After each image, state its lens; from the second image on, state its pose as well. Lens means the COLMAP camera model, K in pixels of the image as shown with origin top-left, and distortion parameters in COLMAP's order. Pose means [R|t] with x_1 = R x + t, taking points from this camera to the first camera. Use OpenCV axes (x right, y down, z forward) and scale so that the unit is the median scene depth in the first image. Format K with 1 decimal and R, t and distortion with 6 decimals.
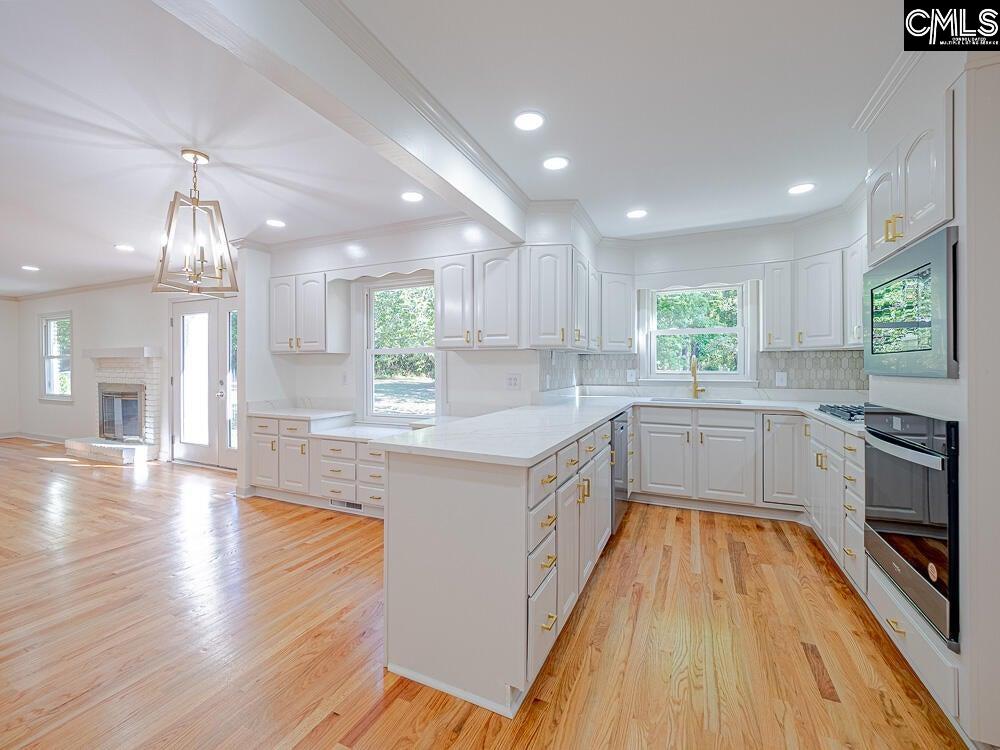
lens RADIAL K [[424.0, 0, 498.3], [0, 424.0, 365.2], [0, 0, 1]] dist [-0.001411, -0.001038]
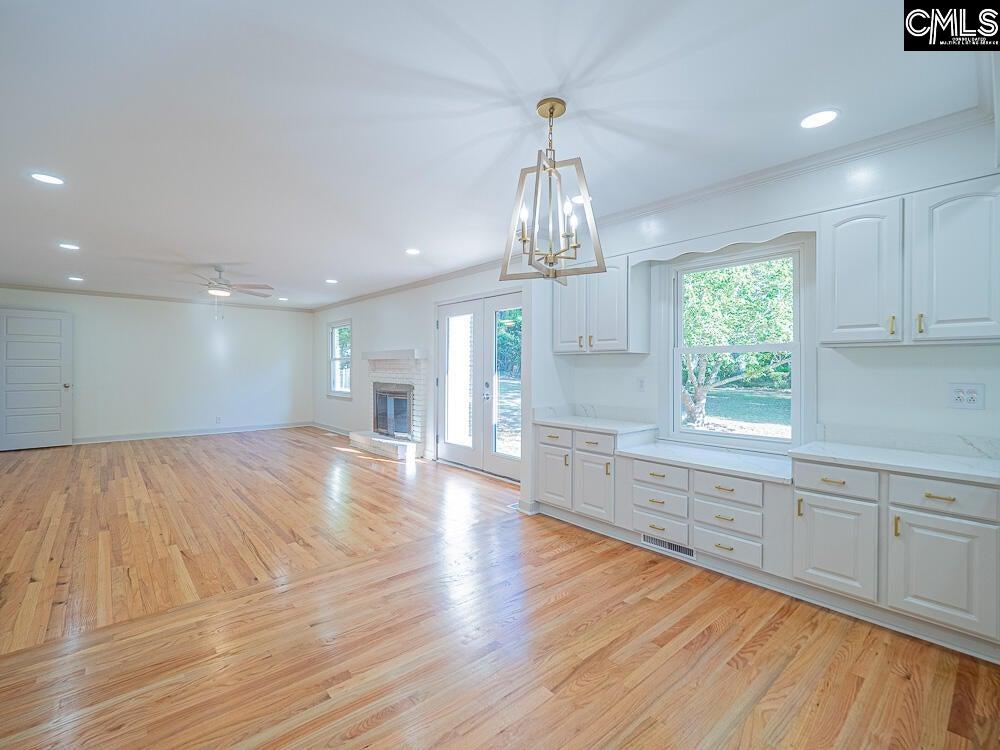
lens RADIAL K [[424.0, 0, 498.3], [0, 424.0, 365.2], [0, 0, 1]] dist [-0.001411, -0.001038]
pose [[0.925784, 0.002115, -0.378046, -0.309721], [-0.003425, 0.999990, -0.002793, -0.001215], [0.378037, 0.003881, 0.925782, 0.134851]]
